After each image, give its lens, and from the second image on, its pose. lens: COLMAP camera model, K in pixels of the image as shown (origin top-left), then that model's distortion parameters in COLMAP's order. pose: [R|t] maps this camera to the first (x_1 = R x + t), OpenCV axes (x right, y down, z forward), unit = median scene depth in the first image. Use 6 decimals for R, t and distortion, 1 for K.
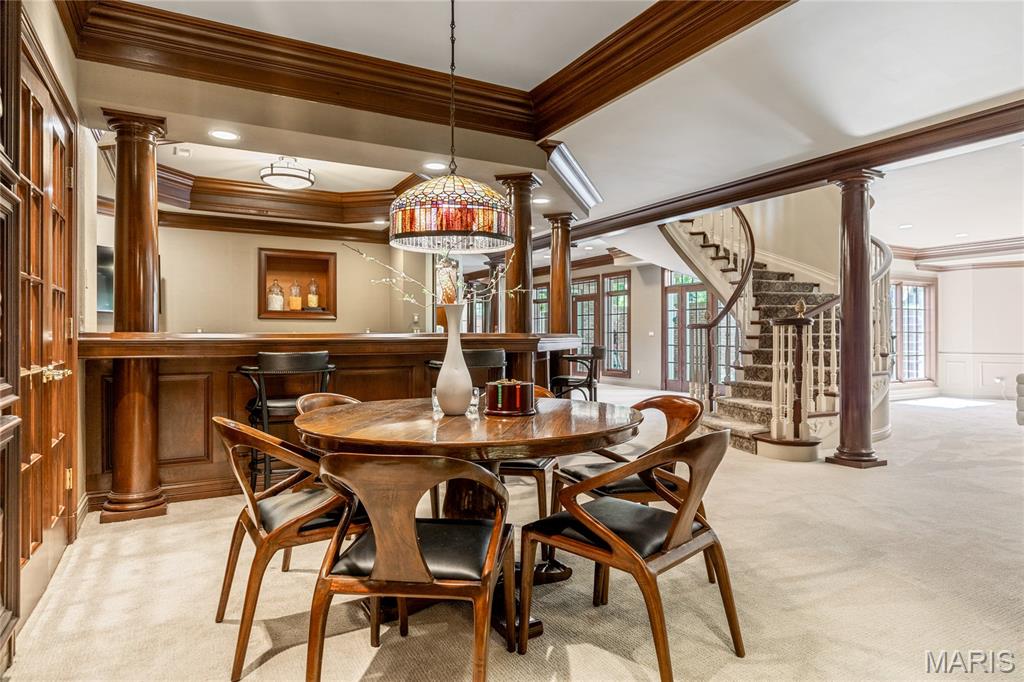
lens RADIAL K [[609.7, 0, 512.0], [0, 609.7, 341.0], [0, 0, 1]] dist [-0.001604, 0.000674]
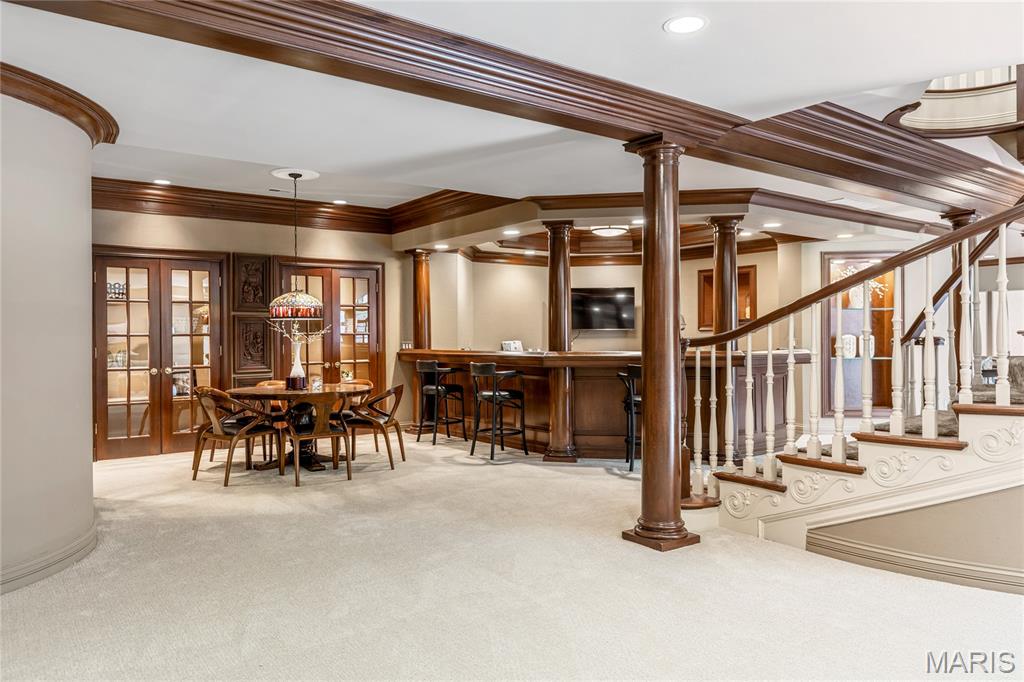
lens RADIAL K [[682.1, 0, 512.0], [0, 682.1, 341.0], [0, 0, 1]] dist [-0.002895, -0.001380]
pose [[0.118880, 0.008275, -0.992874, 1.111497], [0.002814, 0.999958, 0.008671, -0.038890], [0.992905, -0.003825, 0.118852, 0.638482]]
